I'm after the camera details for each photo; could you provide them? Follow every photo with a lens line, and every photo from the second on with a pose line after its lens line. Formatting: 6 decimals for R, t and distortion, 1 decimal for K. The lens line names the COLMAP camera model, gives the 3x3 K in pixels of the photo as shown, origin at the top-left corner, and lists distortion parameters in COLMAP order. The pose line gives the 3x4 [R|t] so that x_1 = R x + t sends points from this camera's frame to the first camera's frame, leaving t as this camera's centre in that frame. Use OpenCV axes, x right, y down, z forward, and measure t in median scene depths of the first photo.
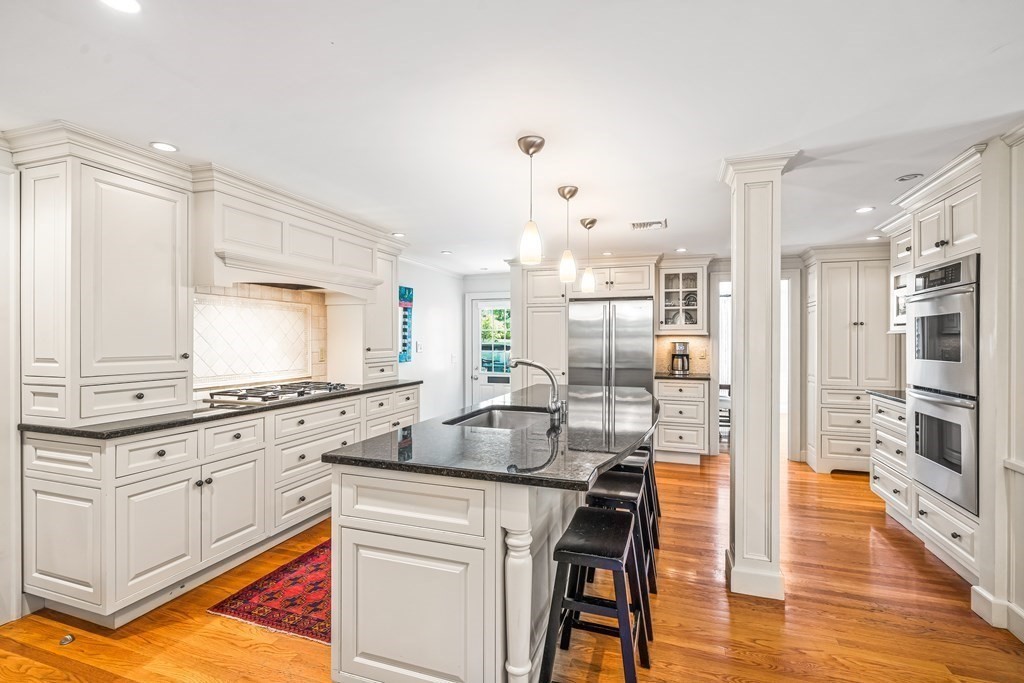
lens RADIAL K [[468.0, 0, 521.0], [0, 468.0, 341.8], [0, 0, 1]] dist [-0.000453, 0.000182]
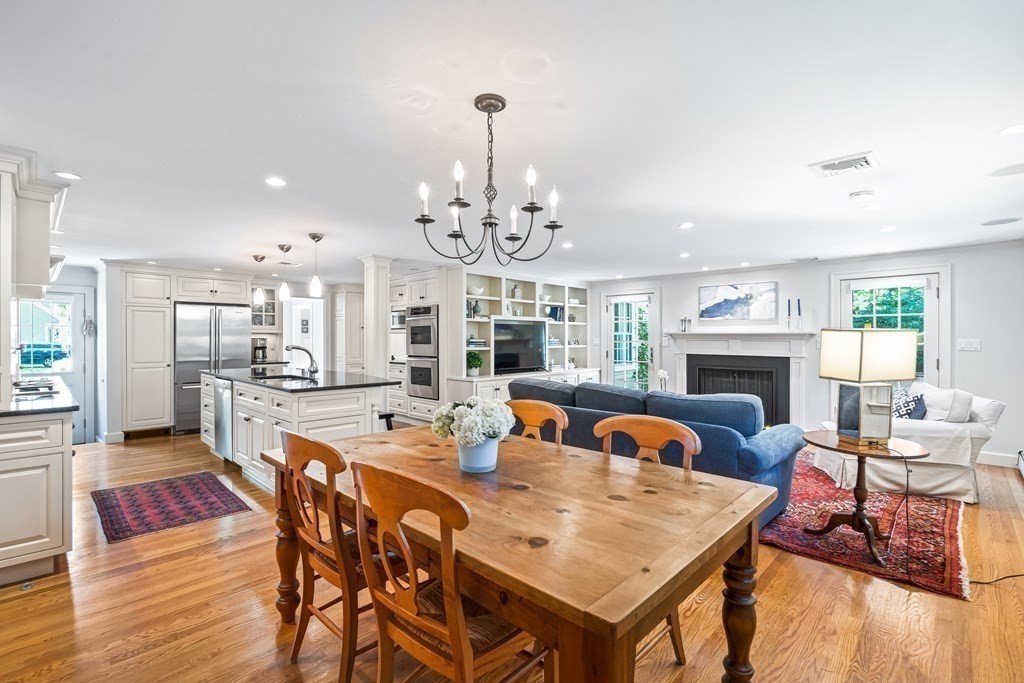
lens RADIAL K [[468.0, 0, 502.3], [0, 468.0, 339.5], [0, 0, 1]] dist [-0.000453, 0.000182]
pose [[0.435105, -0.004425, 0.900369, -0.619904], [0.004944, 0.999985, 0.002526, 0.004916], [-0.900366, 0.003352, 0.435121, -0.250197]]
